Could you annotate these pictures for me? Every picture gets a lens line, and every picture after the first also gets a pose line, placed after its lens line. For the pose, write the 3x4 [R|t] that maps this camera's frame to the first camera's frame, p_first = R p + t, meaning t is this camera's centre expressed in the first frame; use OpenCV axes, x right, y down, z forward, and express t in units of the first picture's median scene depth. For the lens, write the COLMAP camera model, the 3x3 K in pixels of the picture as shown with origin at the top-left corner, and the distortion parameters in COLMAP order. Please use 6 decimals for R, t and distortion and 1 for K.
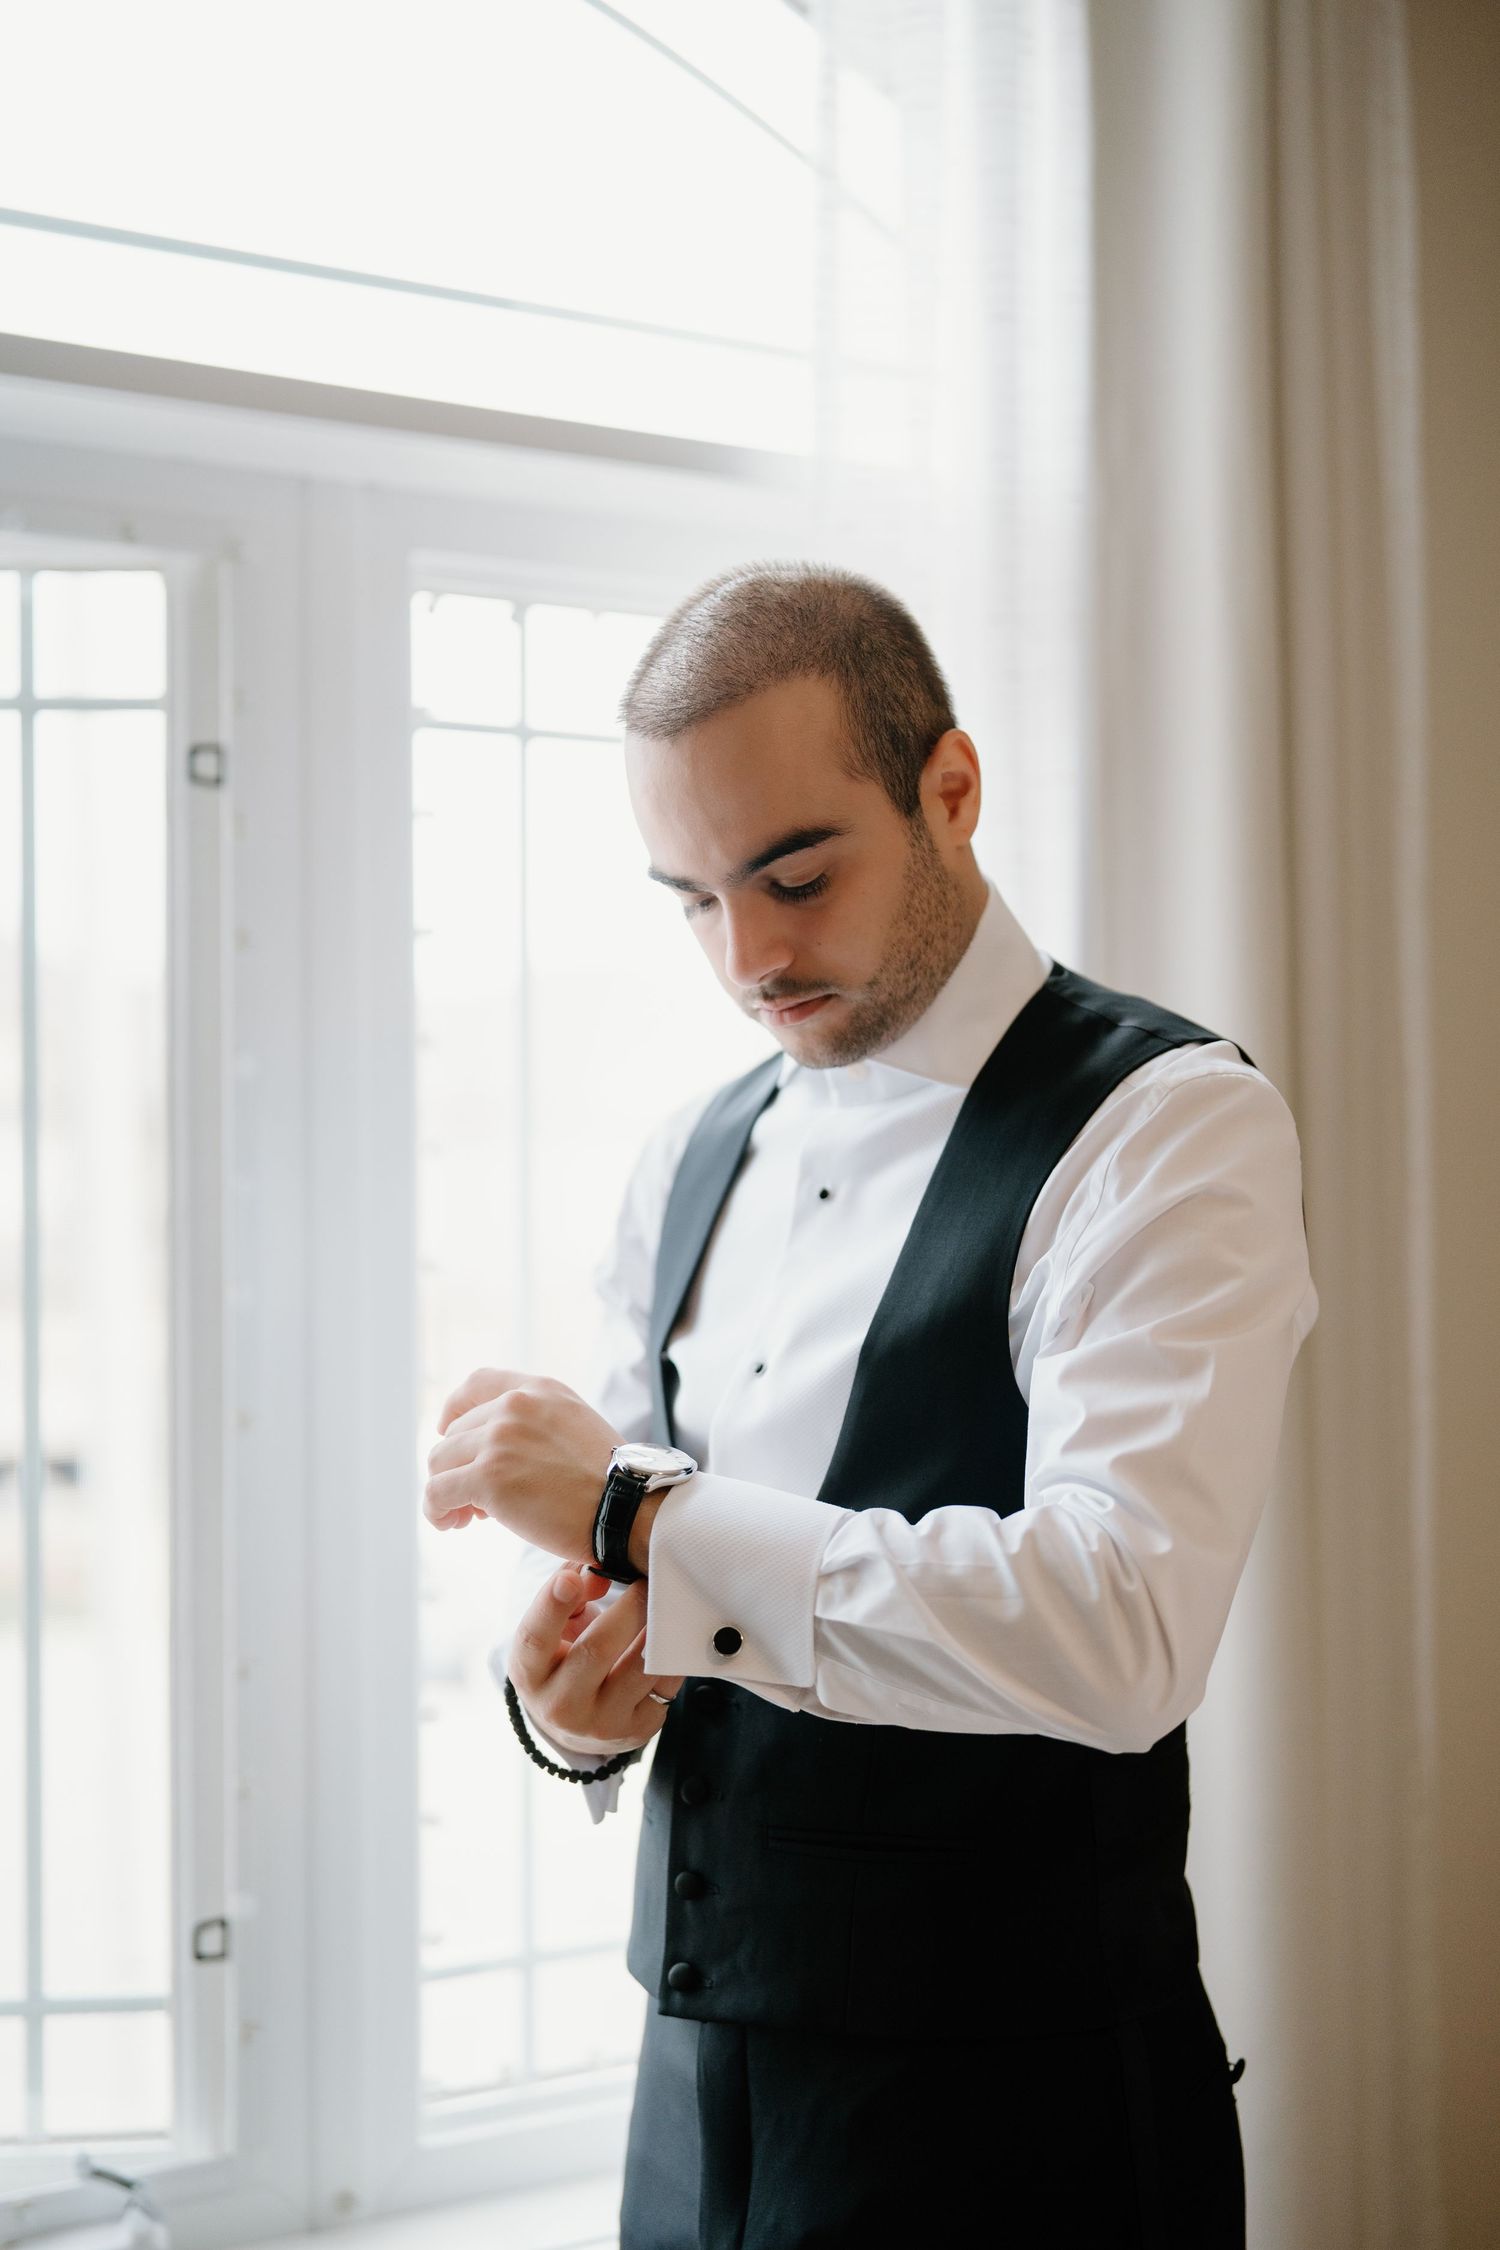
lens RADIAL K [[3205.4, 0, 750.0], [0, 3205.4, 1125.0], [0, 0, 1]] dist [-0.084595, -0.080224]
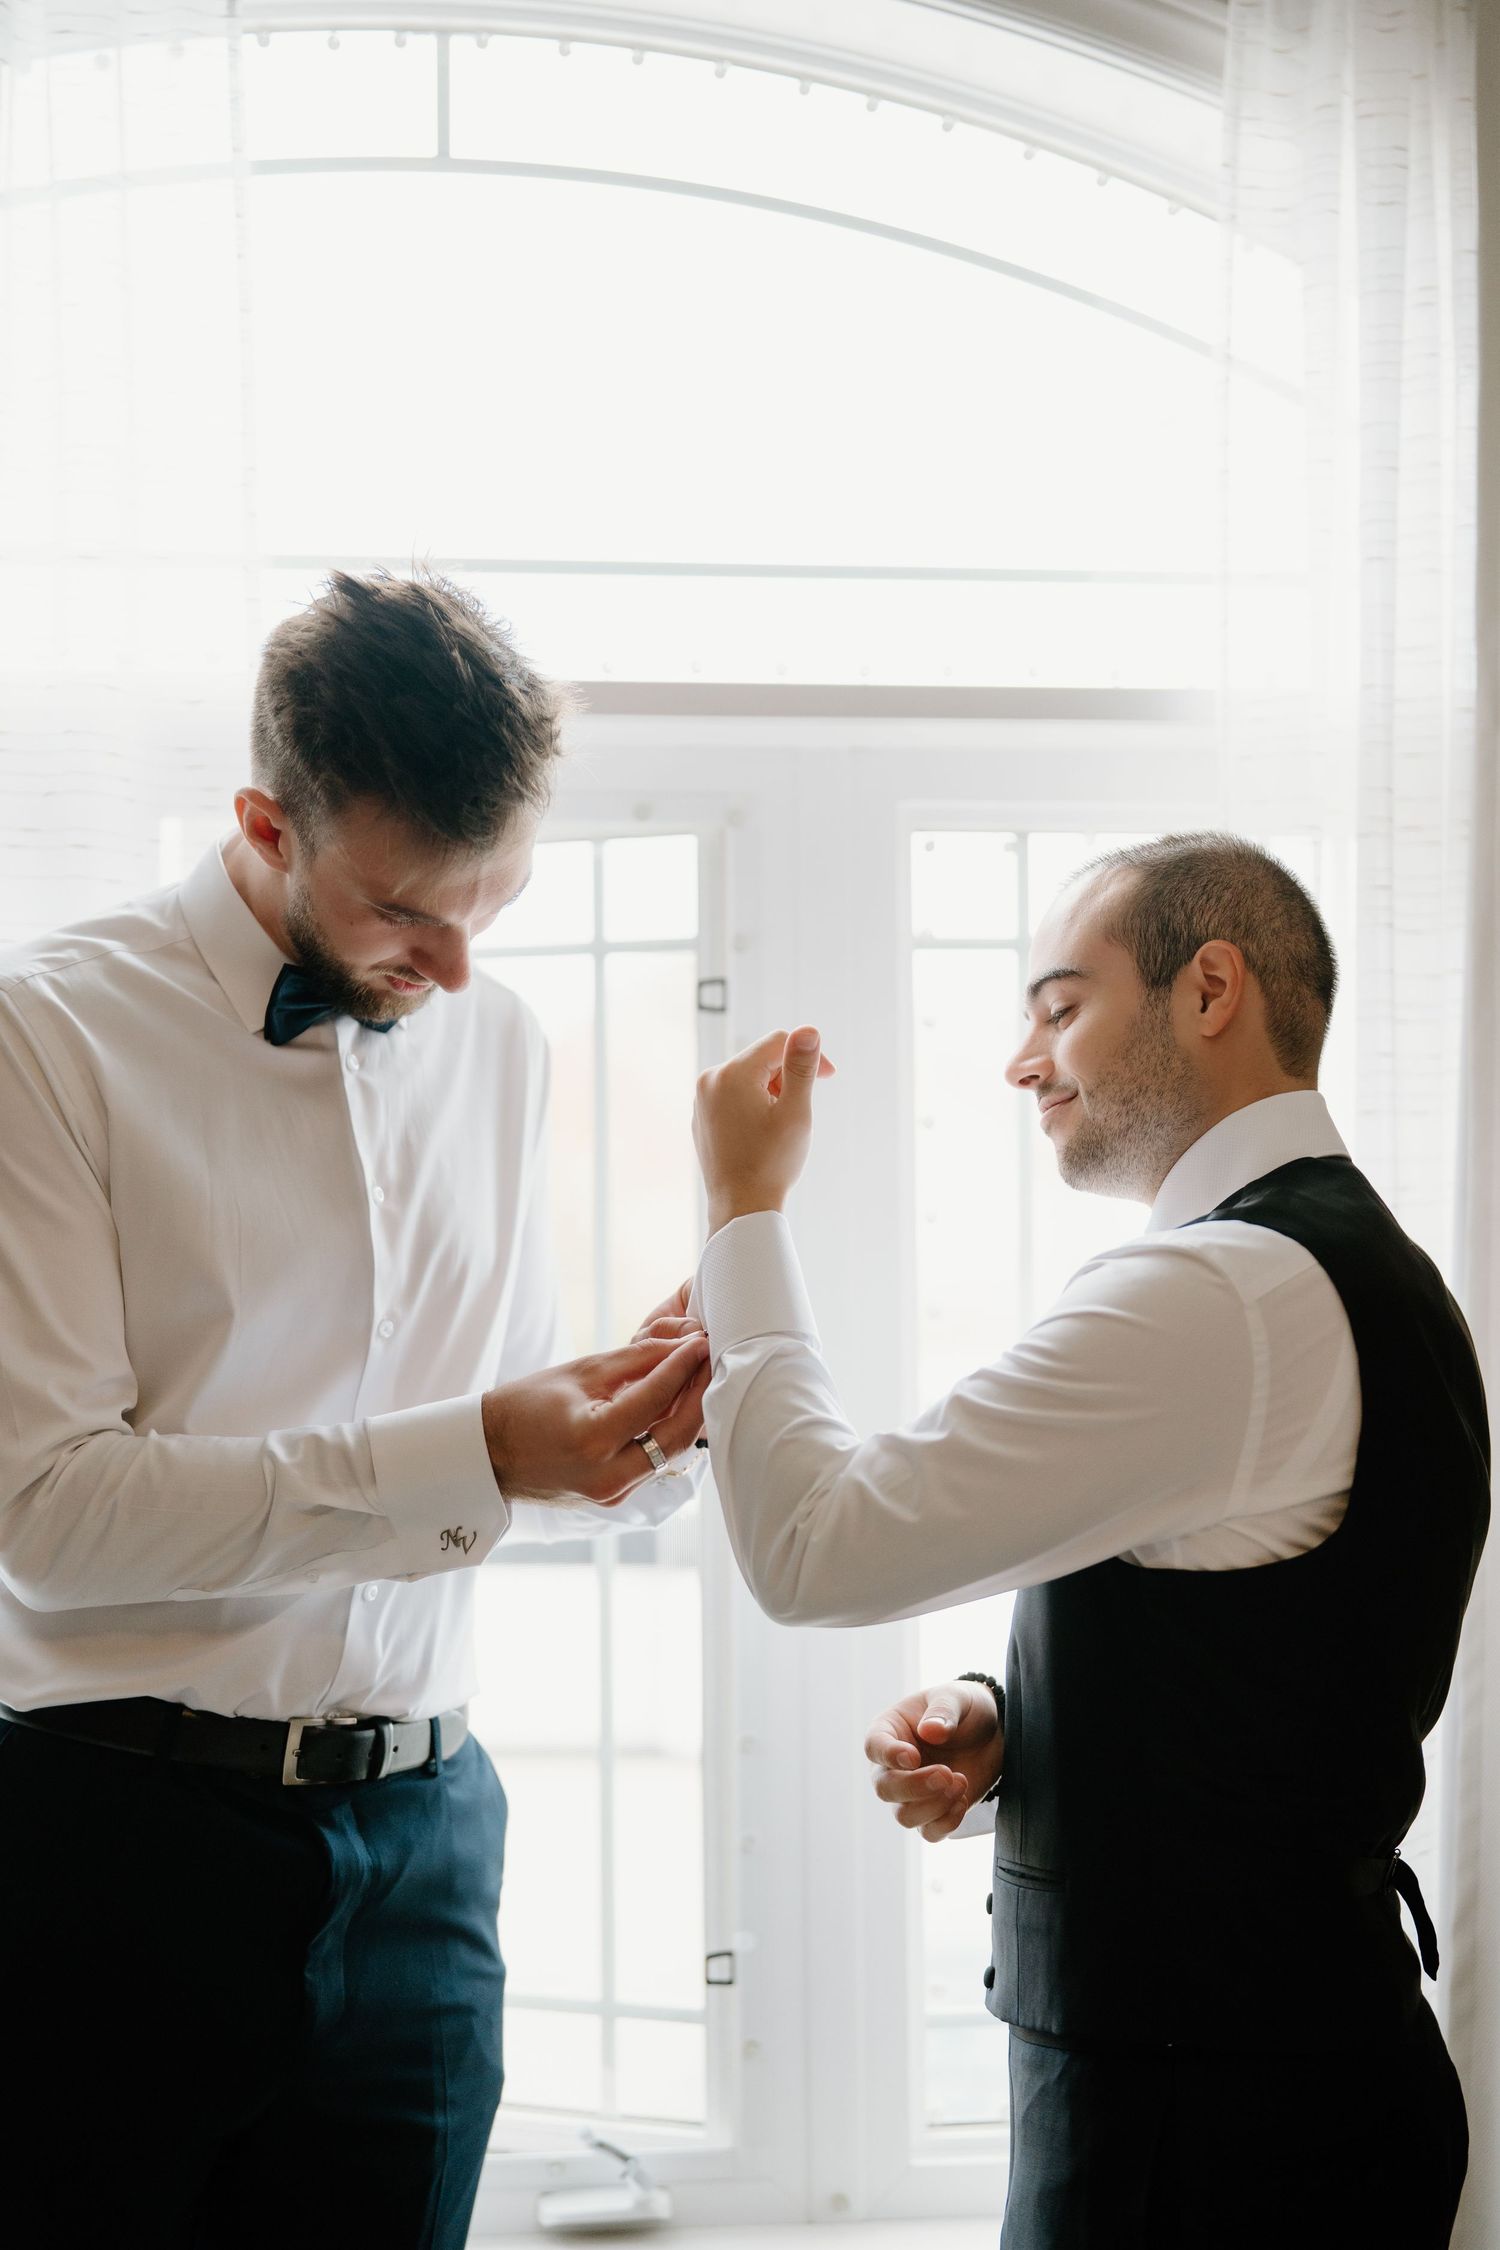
lens RADIAL K [[3205.4, 0, 750.0], [0, 3205.4, 1125.0], [0, 0, 1]] dist [-0.084595, -0.080224]
pose [[0.880430, -0.012438, -0.474013, 0.413938], [0.007360, 0.999894, -0.012566, -0.048108], [0.474119, 0.007575, 0.880428, -0.063547]]
